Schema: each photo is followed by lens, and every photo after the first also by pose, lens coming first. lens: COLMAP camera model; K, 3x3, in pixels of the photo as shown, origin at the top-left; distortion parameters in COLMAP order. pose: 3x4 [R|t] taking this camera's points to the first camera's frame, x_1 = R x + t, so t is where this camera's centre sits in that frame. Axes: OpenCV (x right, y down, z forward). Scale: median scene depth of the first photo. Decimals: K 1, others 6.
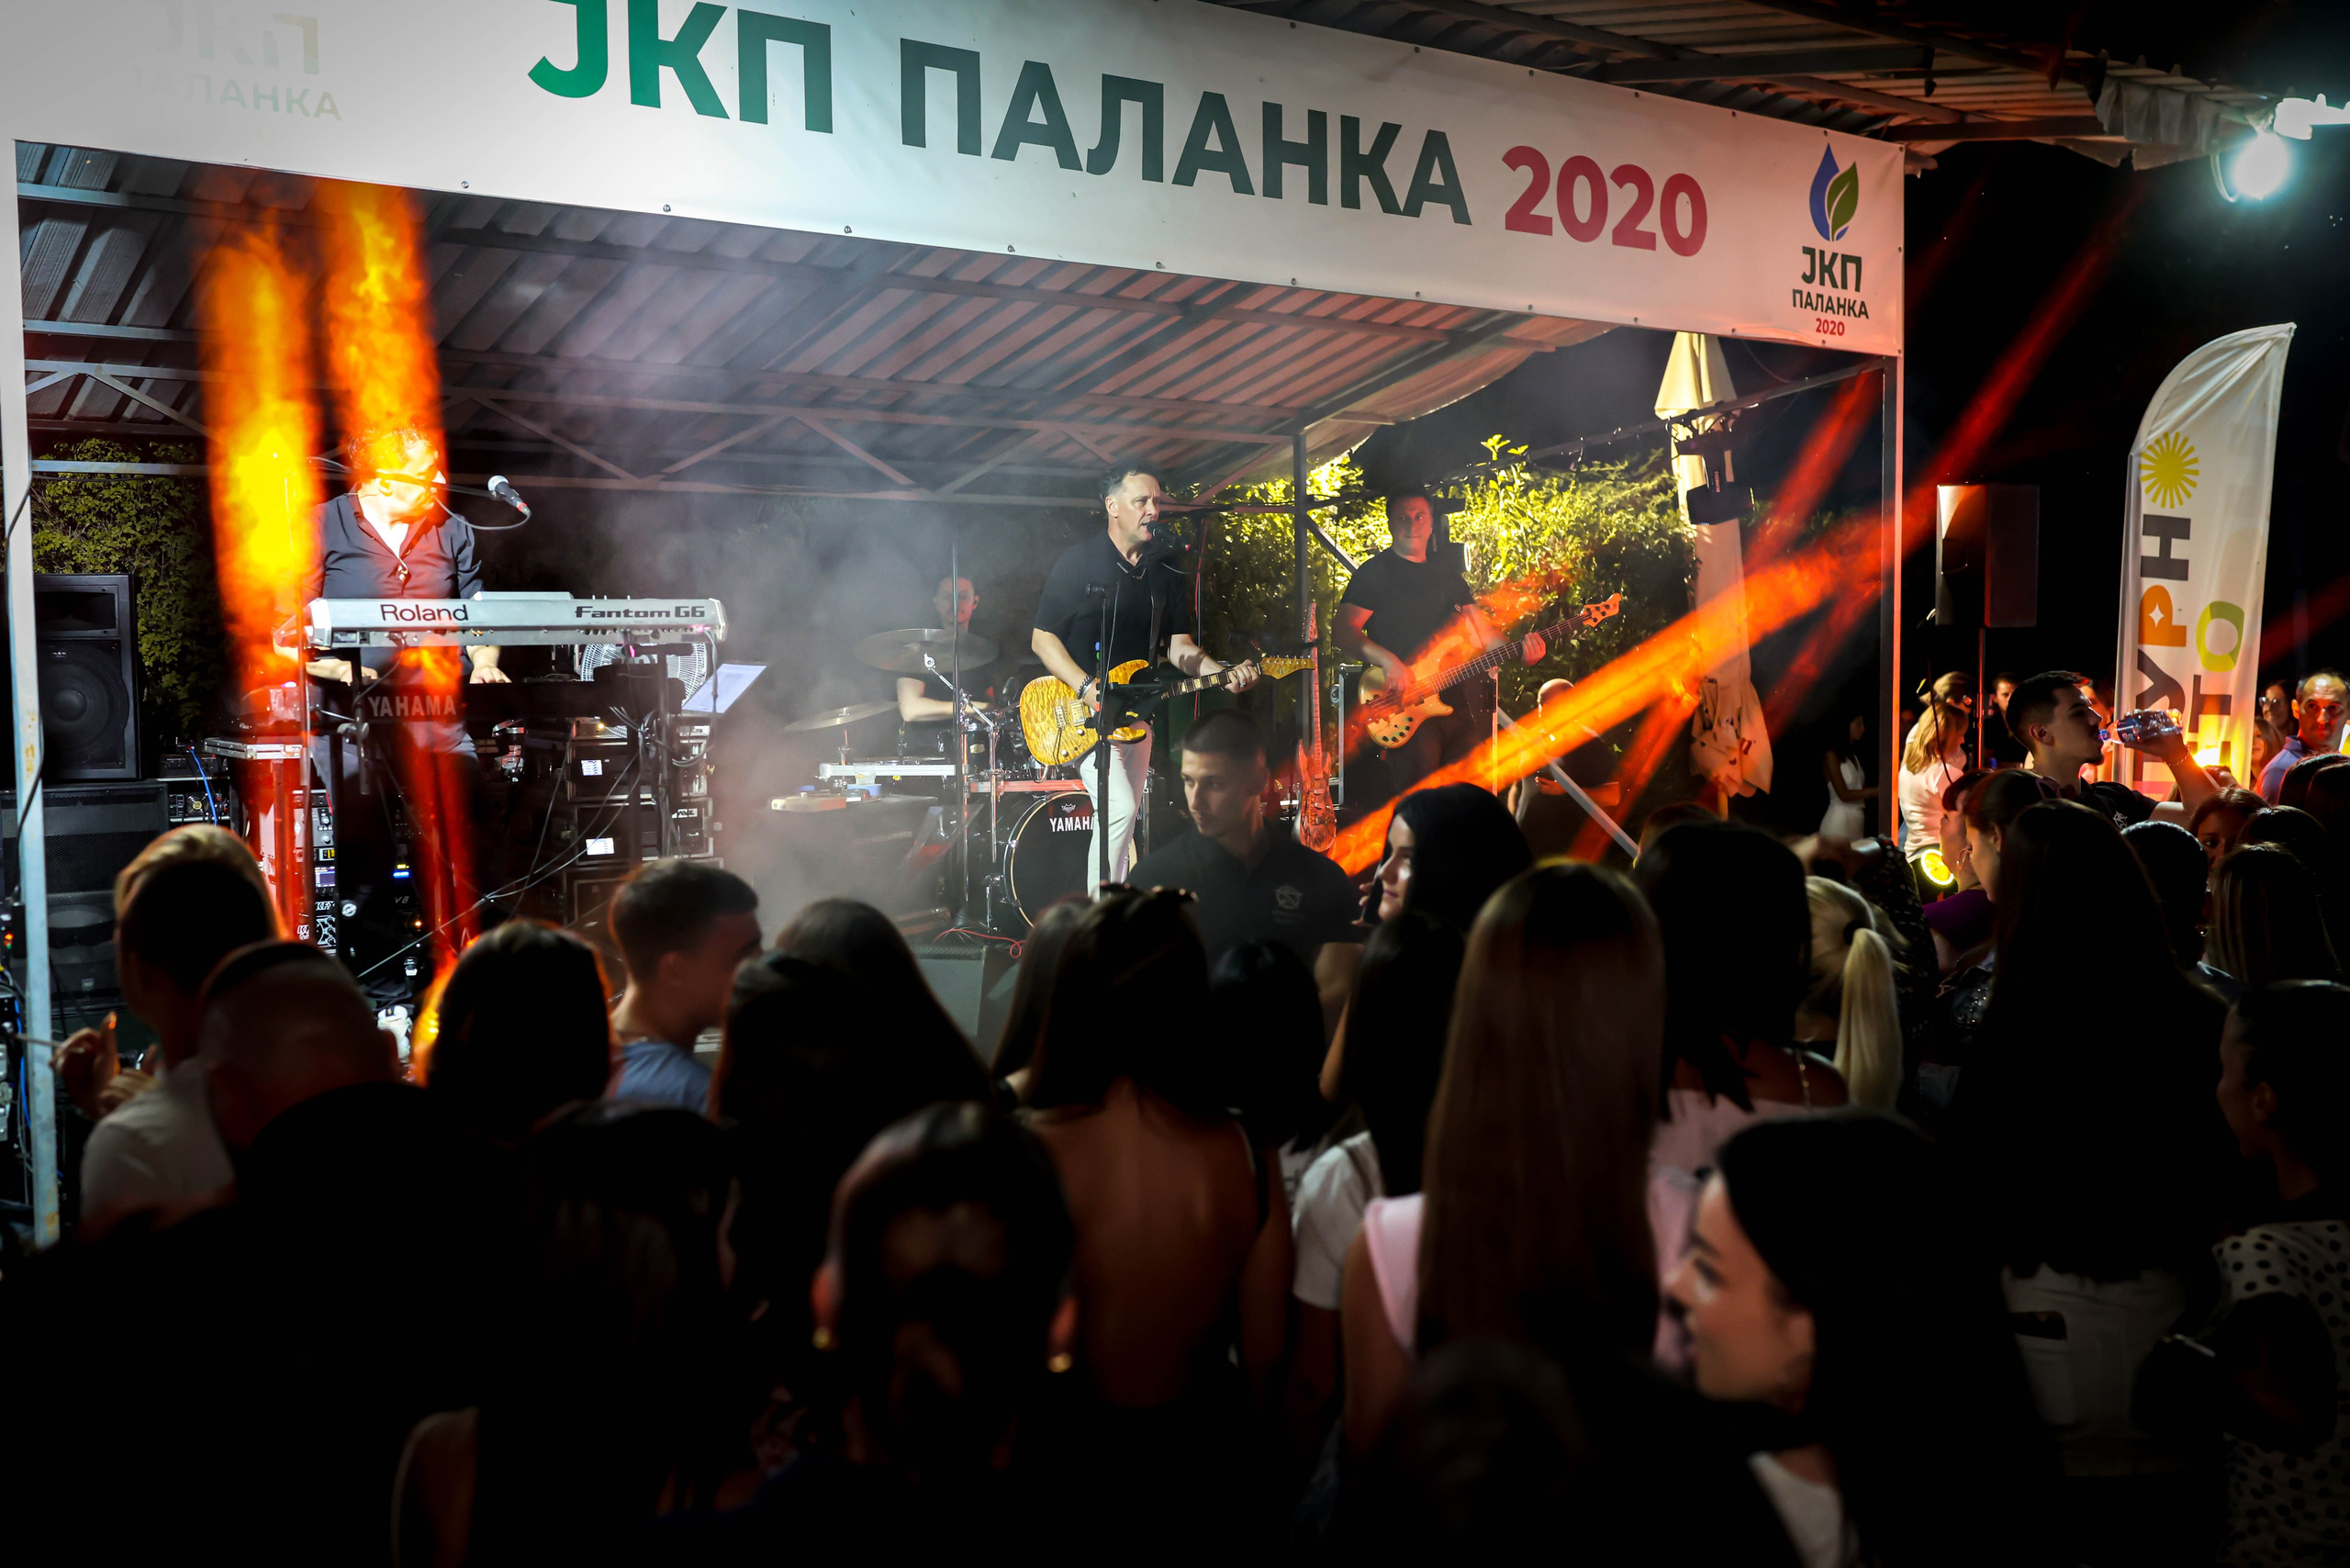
lens RADIAL K [[2227.9, 0, 1181.0], [0, 2227.9, 780.0], [0, 0, 1]] dist [-0.006731, 0.000000]
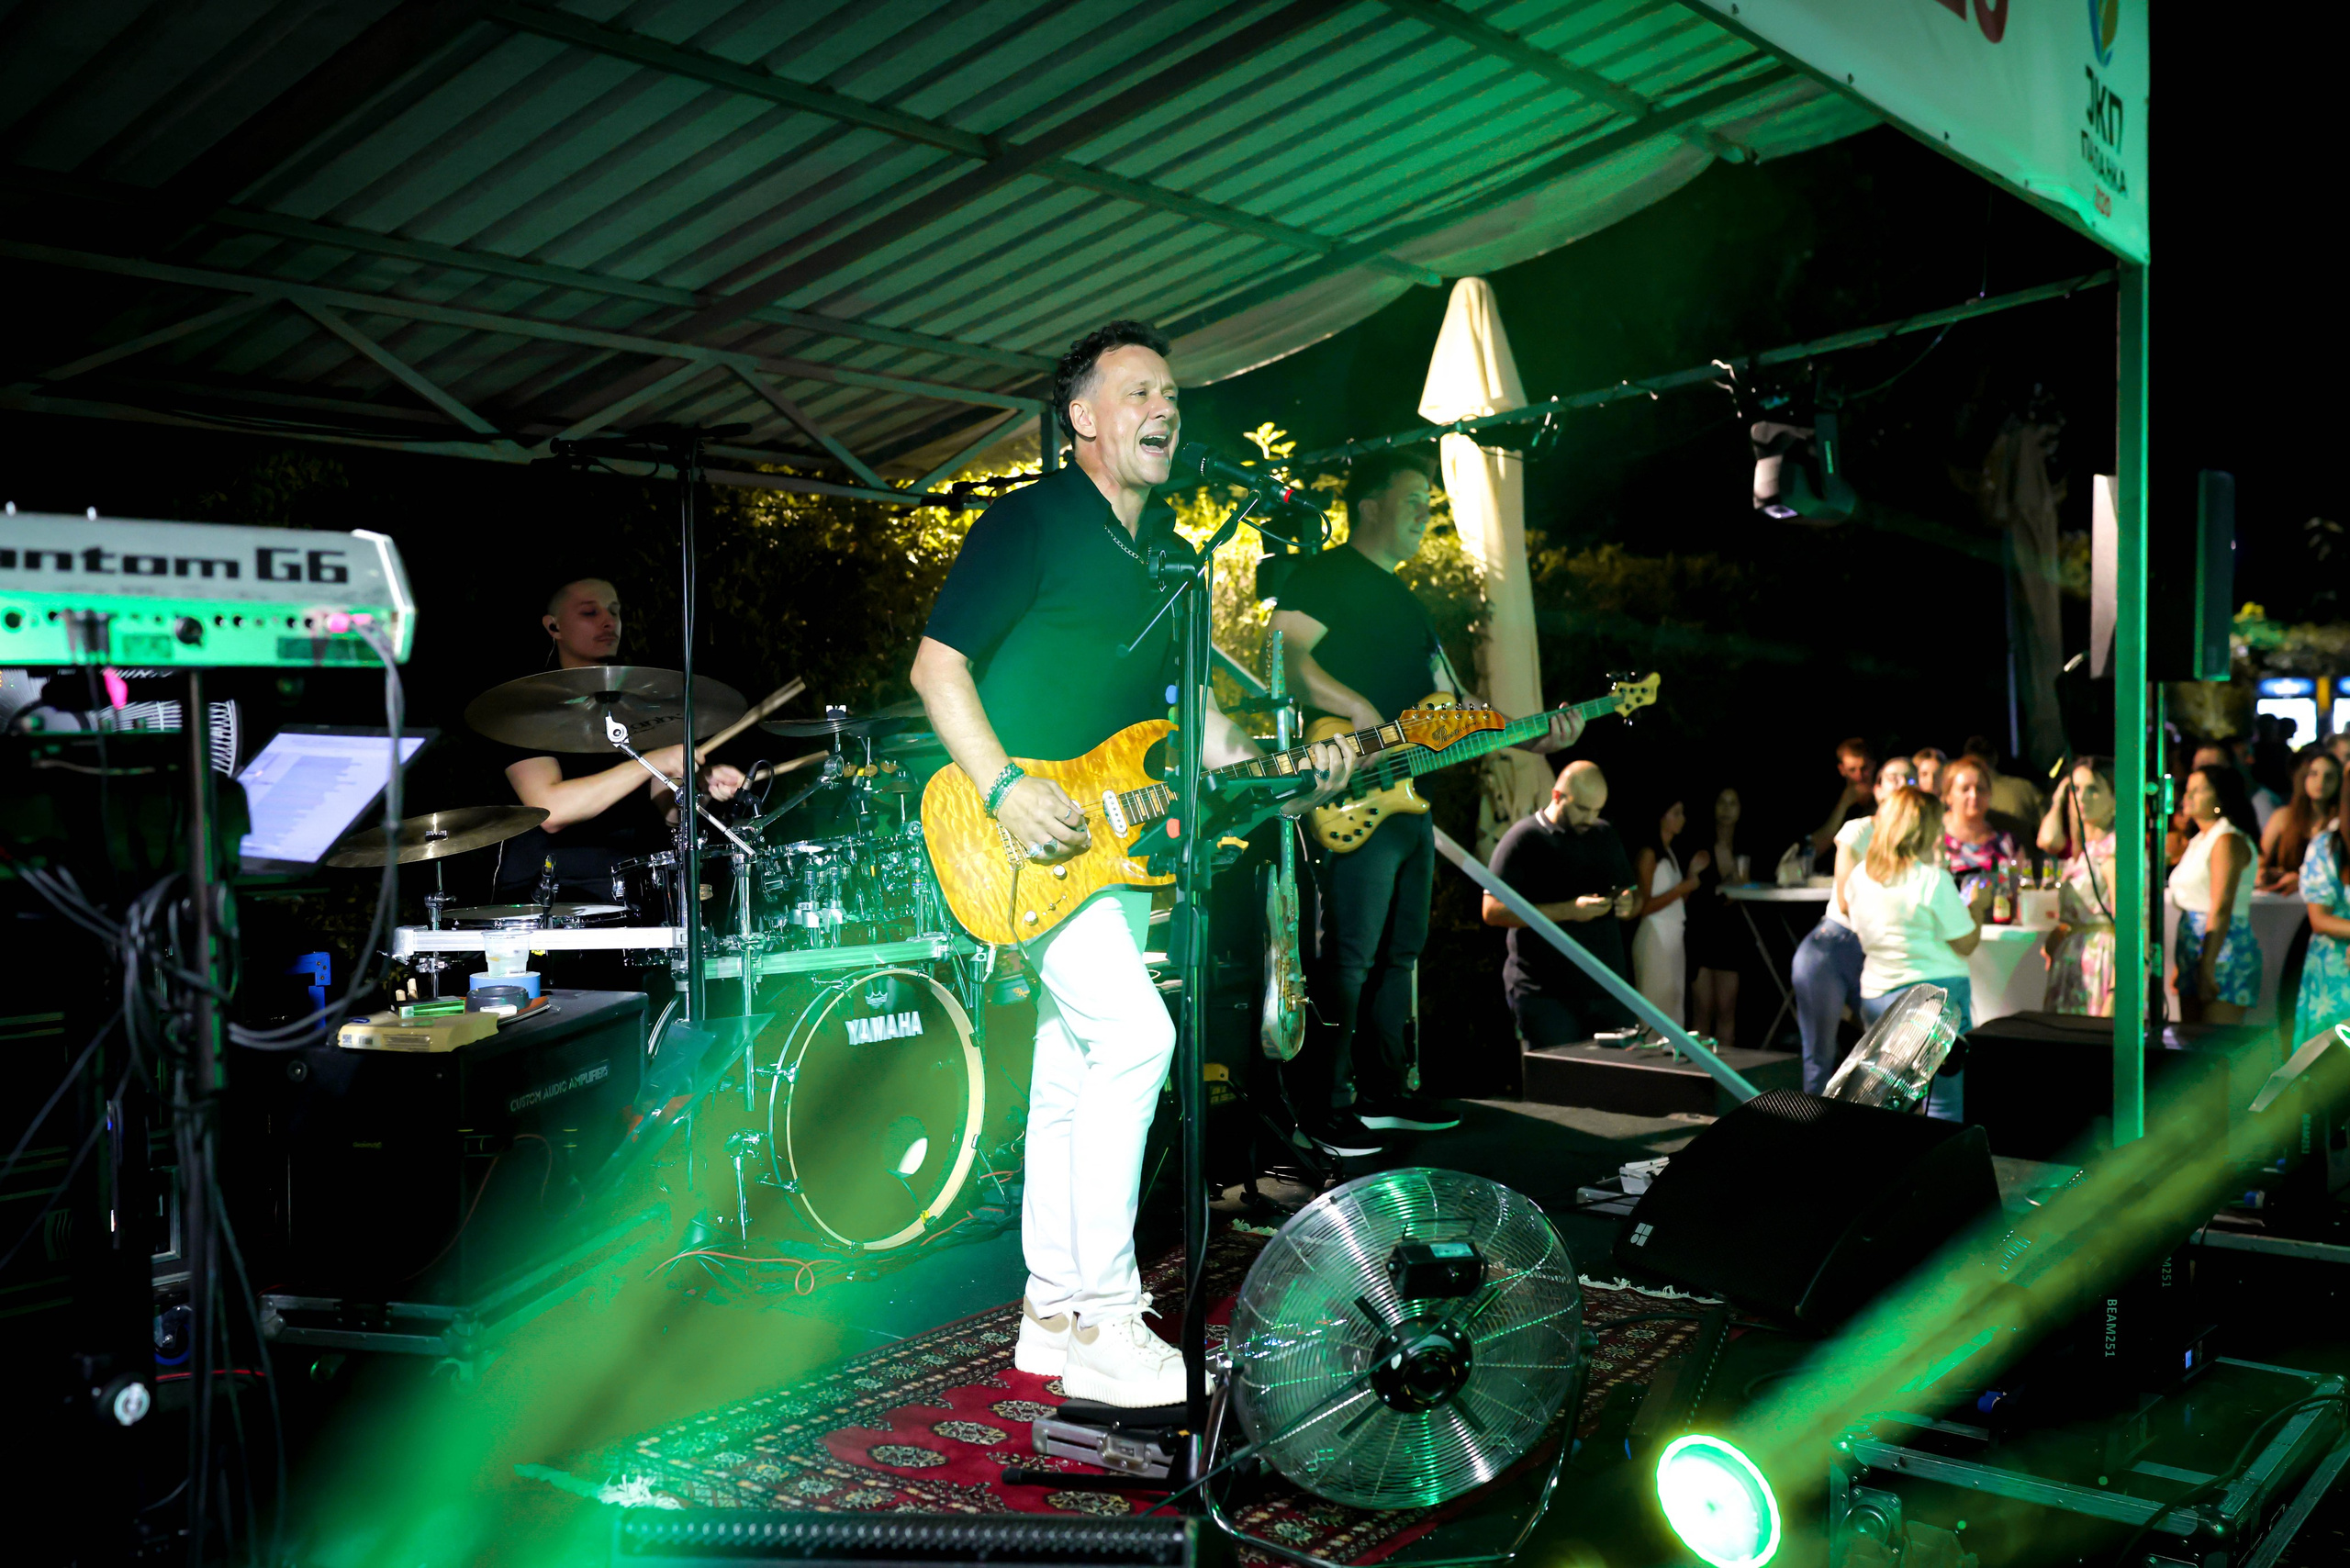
lens RADIAL K [[2227.9, 0, 1190.1], [0, 2227.9, 788.2], [0, 0, 1]] dist [-0.006731, 0.000000]
pose [[0.960038, -0.007463, 0.279769, -0.144763], [0.015884, 0.999486, -0.027845, -0.025500], [-0.279418, 0.031176, 0.959663, 0.509914]]
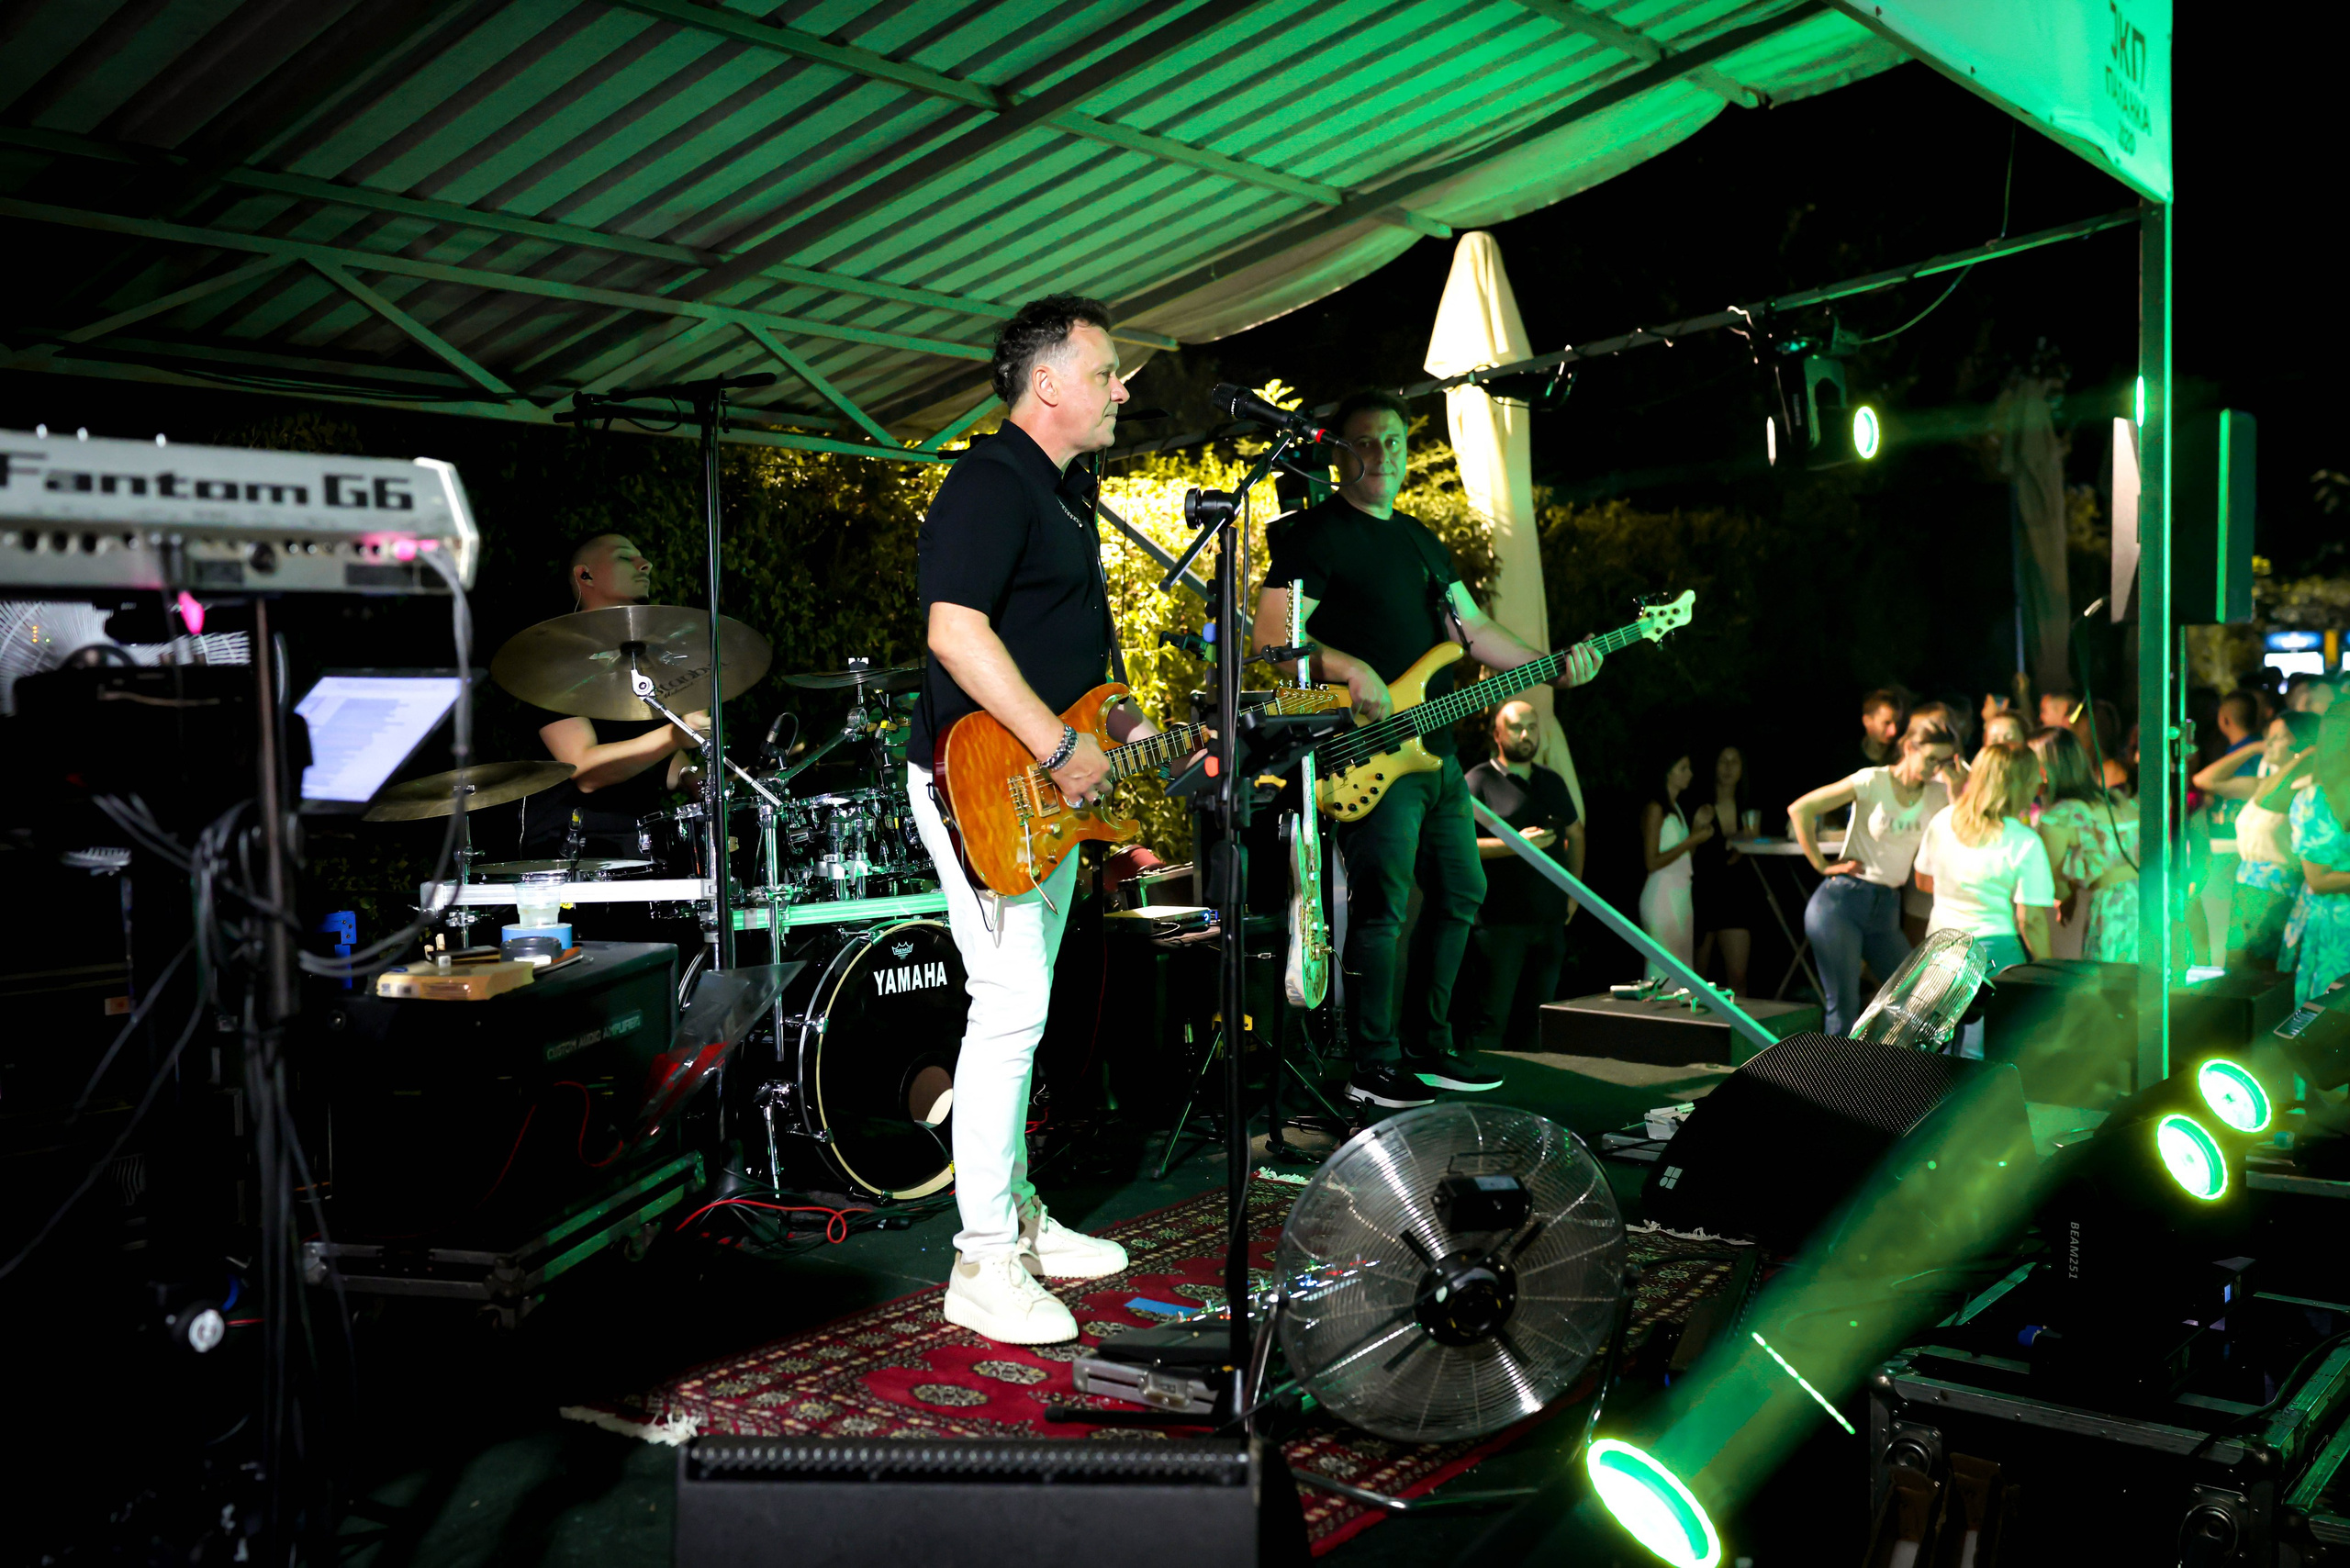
lens RADIAL K [[2227.9, 0, 1159.9], [0, 2227.9, 789.6], [0, 0, 1]] dist [-0.006731, 0.000000]
pose [[0.963149, -0.020398, 0.268193, -0.152228], [0.024881, 0.999602, -0.013325, -0.020172], [-0.267815, 0.019507, 0.963273, 0.512139]]
